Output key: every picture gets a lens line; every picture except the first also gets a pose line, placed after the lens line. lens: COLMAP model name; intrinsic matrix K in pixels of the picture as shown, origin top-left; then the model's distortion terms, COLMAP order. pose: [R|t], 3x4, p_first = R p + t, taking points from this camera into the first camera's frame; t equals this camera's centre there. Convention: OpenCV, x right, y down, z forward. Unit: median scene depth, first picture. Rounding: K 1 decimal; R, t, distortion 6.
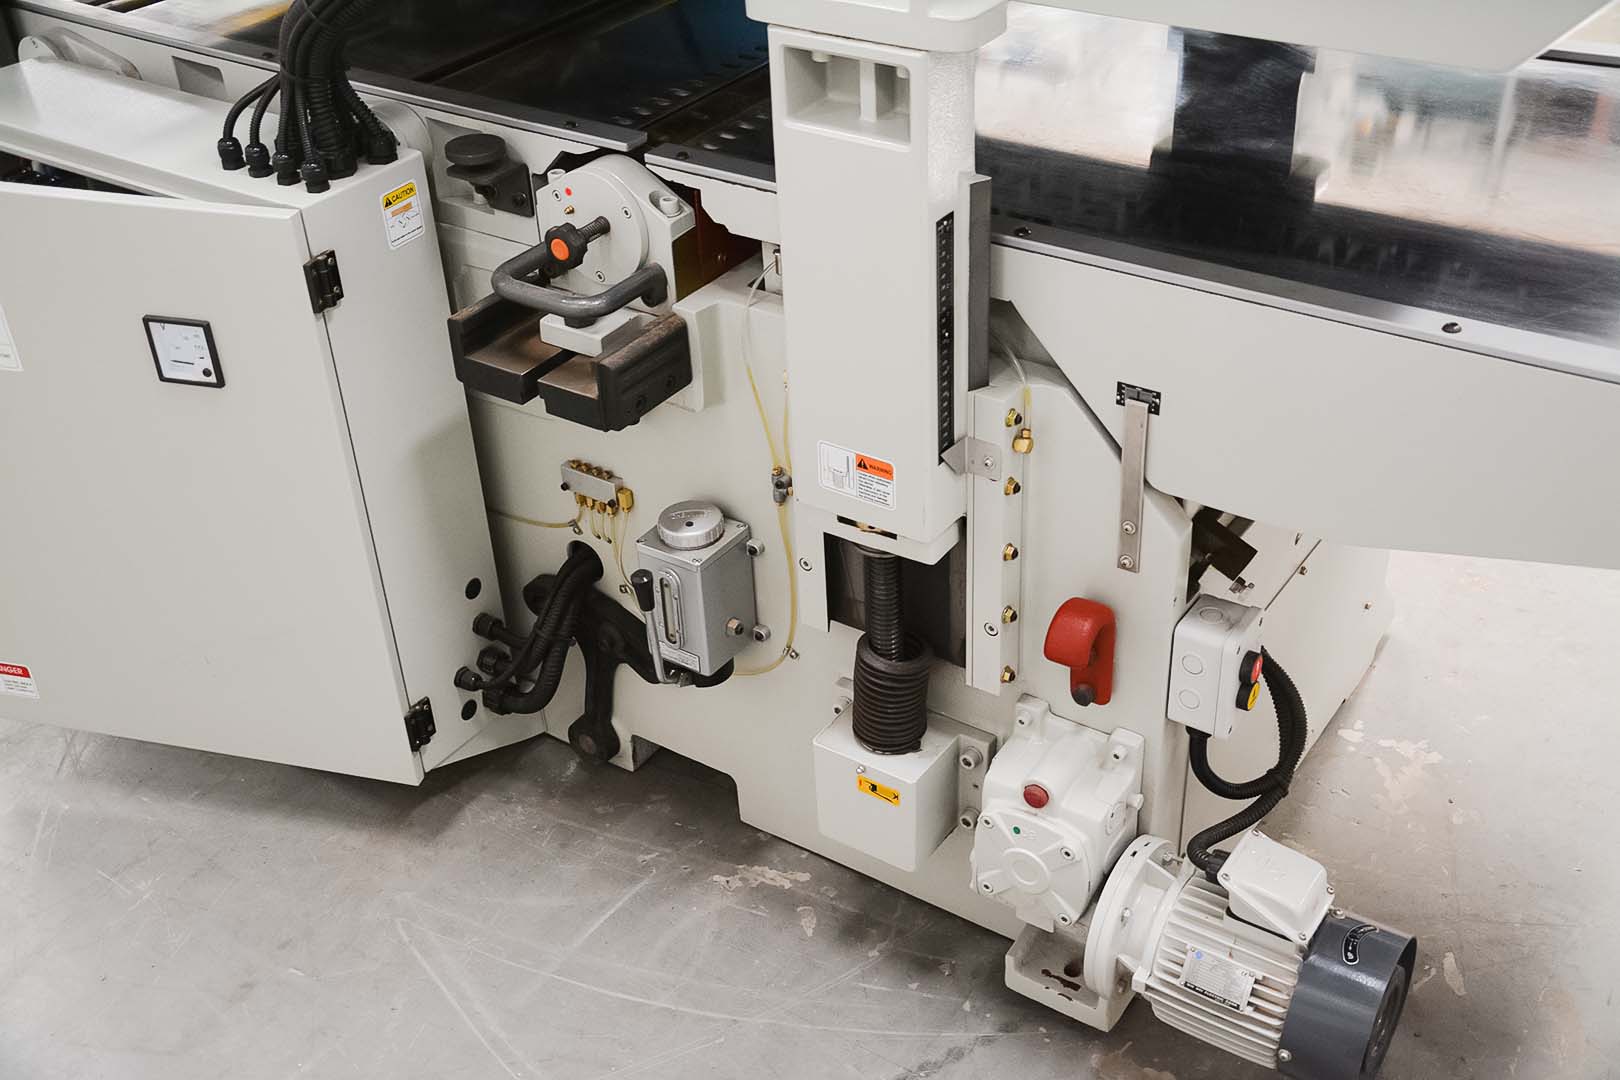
lens RADIAL K [[1805.4, 0, 806.8], [0, 1805.4, 538.7], [0, 0, 1]] dist [0.021908, 0.000000]
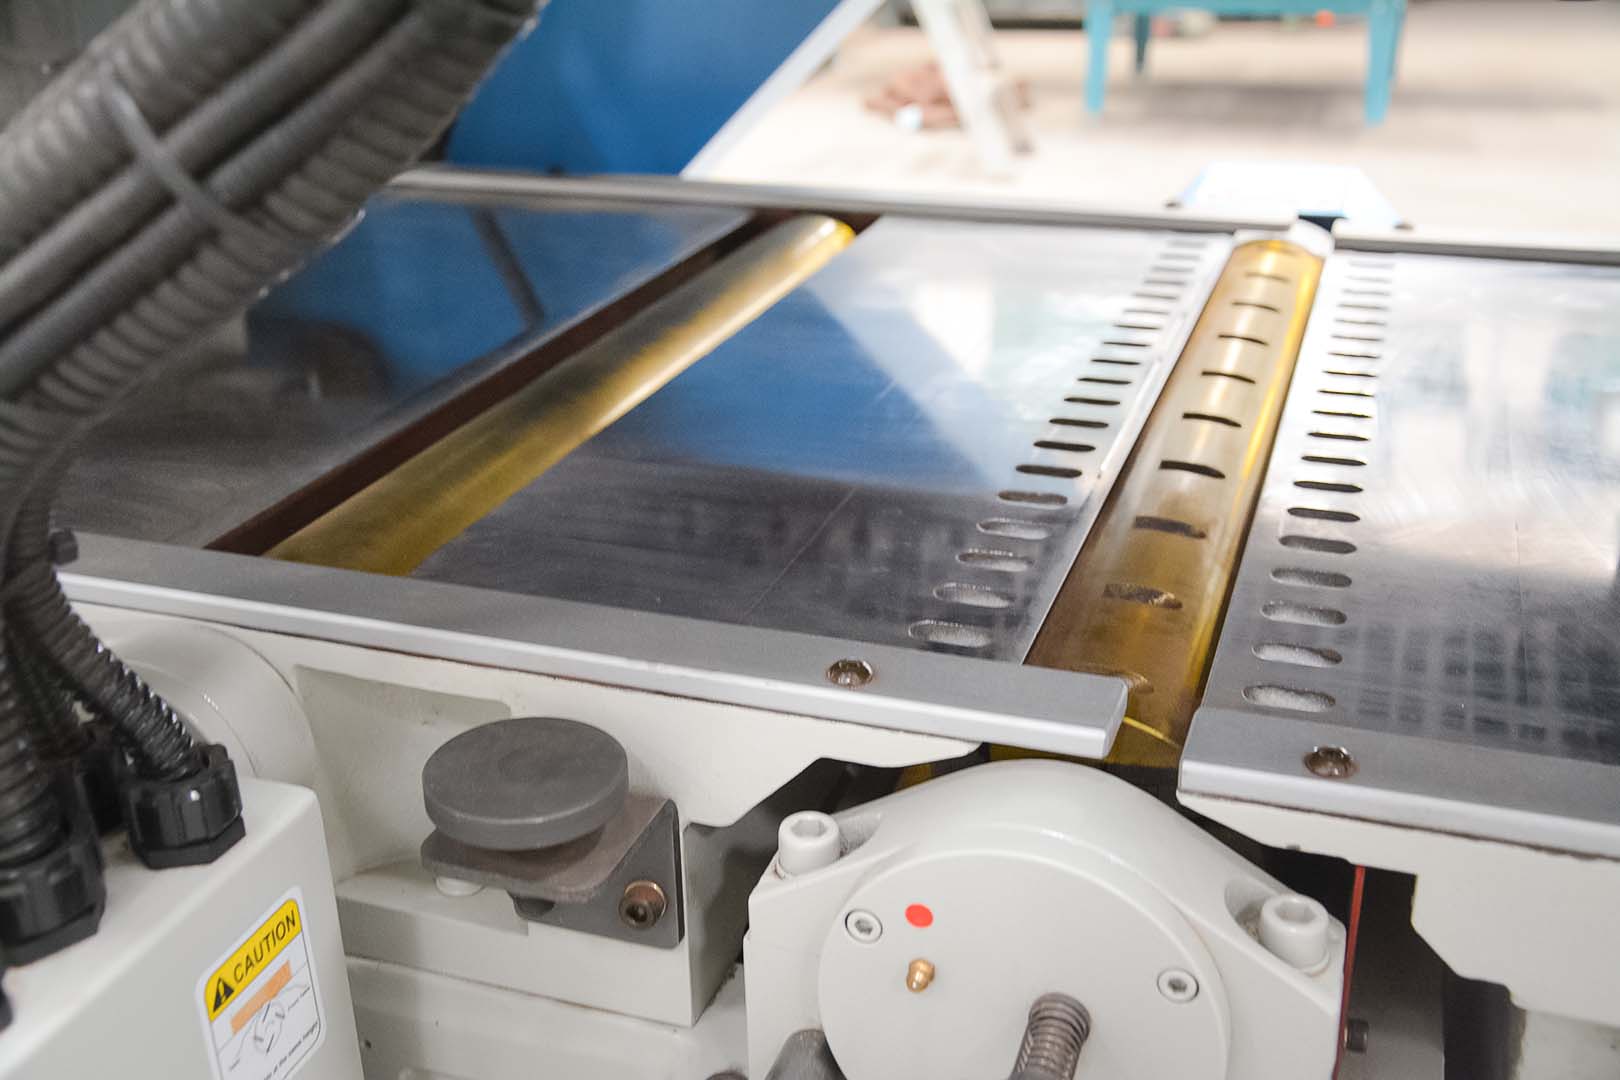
lens RADIAL K [[1805.4, 0, 795.4], [0, 1805.4, 556.7], [0, 0, 1]] dist [0.021908, 0.000000]
pose [[0.969483, -0.080511, 0.231561, -0.206362], [0.118950, 0.980387, -0.157140, -0.199353], [-0.214368, 0.179889, 0.960045, 0.700858]]
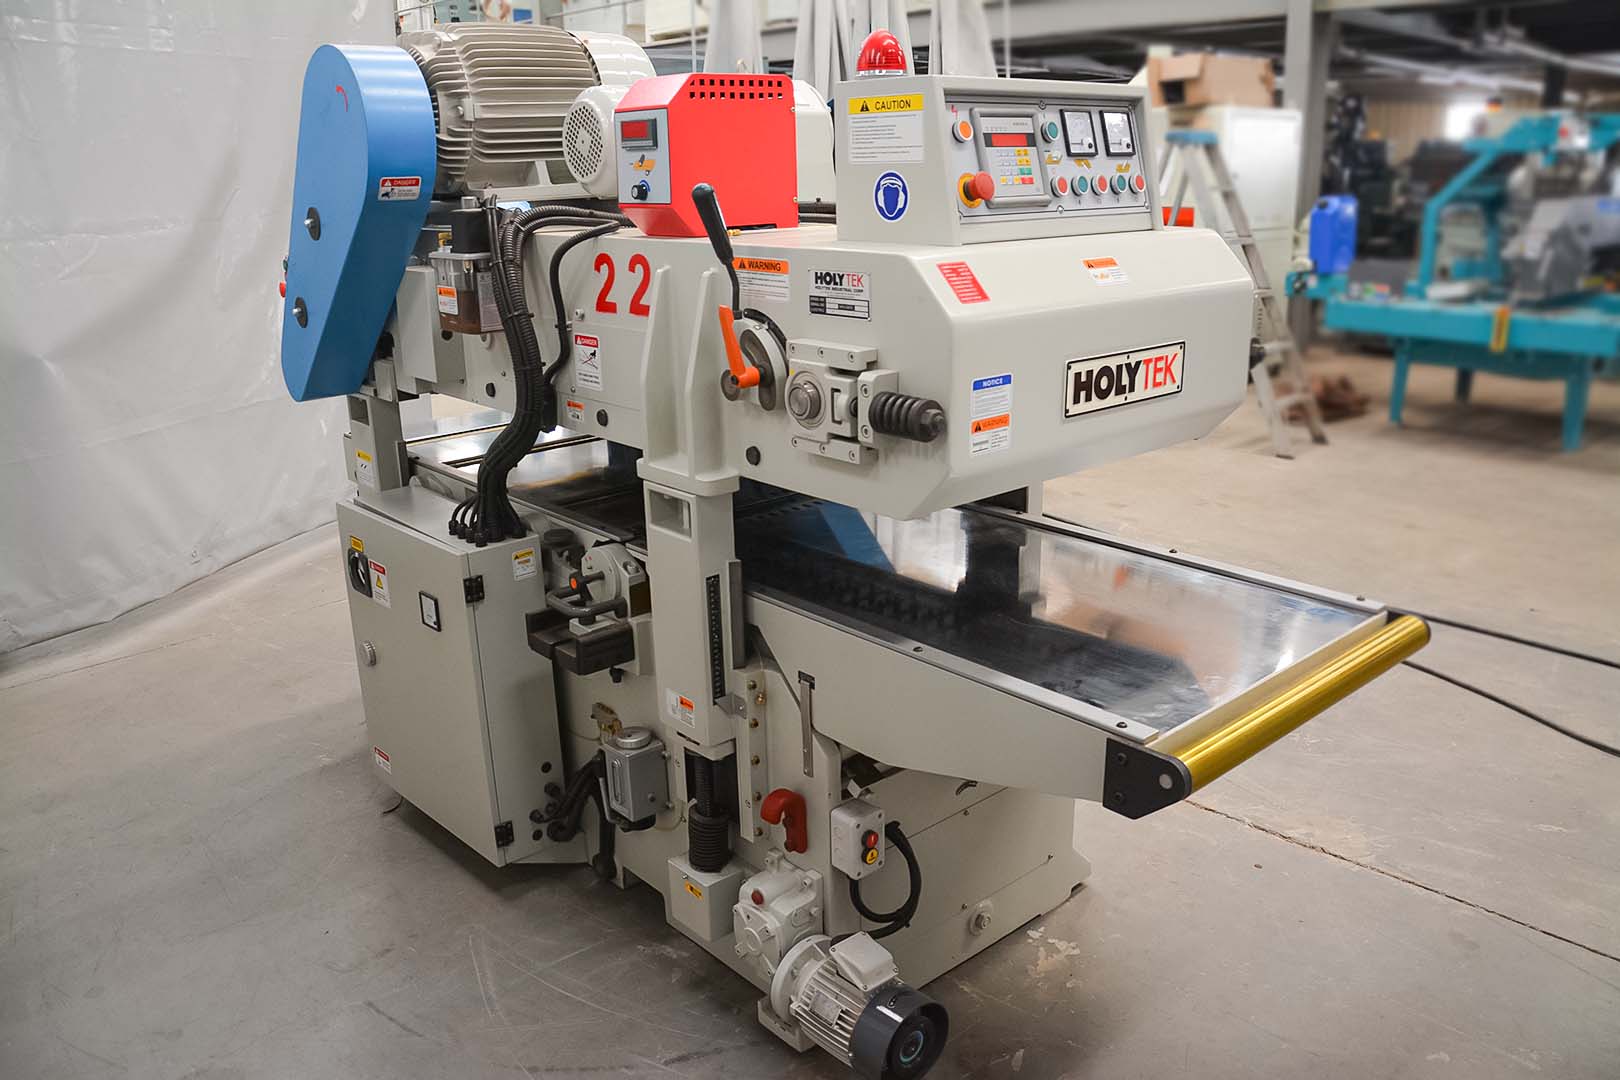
lens RADIAL K [[1261.6, 0, 820.3], [0, 1261.6, 531.5], [0, 0, 1]] dist [-0.151155, 0.083751]
pose [[0.969237, 0.090889, -0.228733, 0.422834], [-0.150989, 0.953476, -0.260932, 0.103190], [0.194376, 0.287441, 0.937868, -0.263687]]
